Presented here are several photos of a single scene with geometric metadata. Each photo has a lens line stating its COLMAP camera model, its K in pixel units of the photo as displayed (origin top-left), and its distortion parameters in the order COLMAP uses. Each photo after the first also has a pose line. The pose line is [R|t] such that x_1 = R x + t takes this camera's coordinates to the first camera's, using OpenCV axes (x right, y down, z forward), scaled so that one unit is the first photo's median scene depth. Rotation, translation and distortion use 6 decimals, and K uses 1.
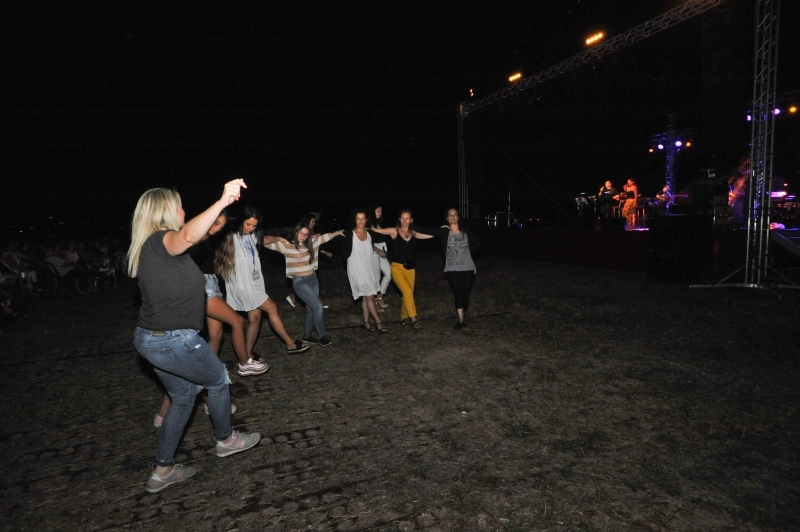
lens RADIAL K [[459.2, 0, 398.3], [0, 459.2, 267.7], [0, 0, 1]] dist [-0.066880, 0.035888]
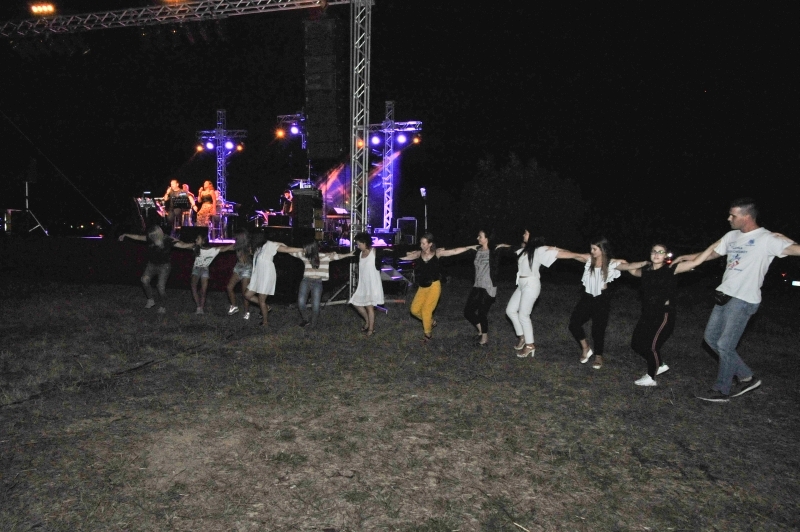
lens RADIAL K [[555.3, 0, 387.7], [0, 555.3, 305.8], [0, 0, 1]] dist [-0.071773, 0.044822]
pose [[0.612675, -0.062210, 0.787883, -0.101969], [0.031864, 0.998031, 0.054026, -0.010751], [-0.789692, -0.007995, 0.613451, 0.122681]]
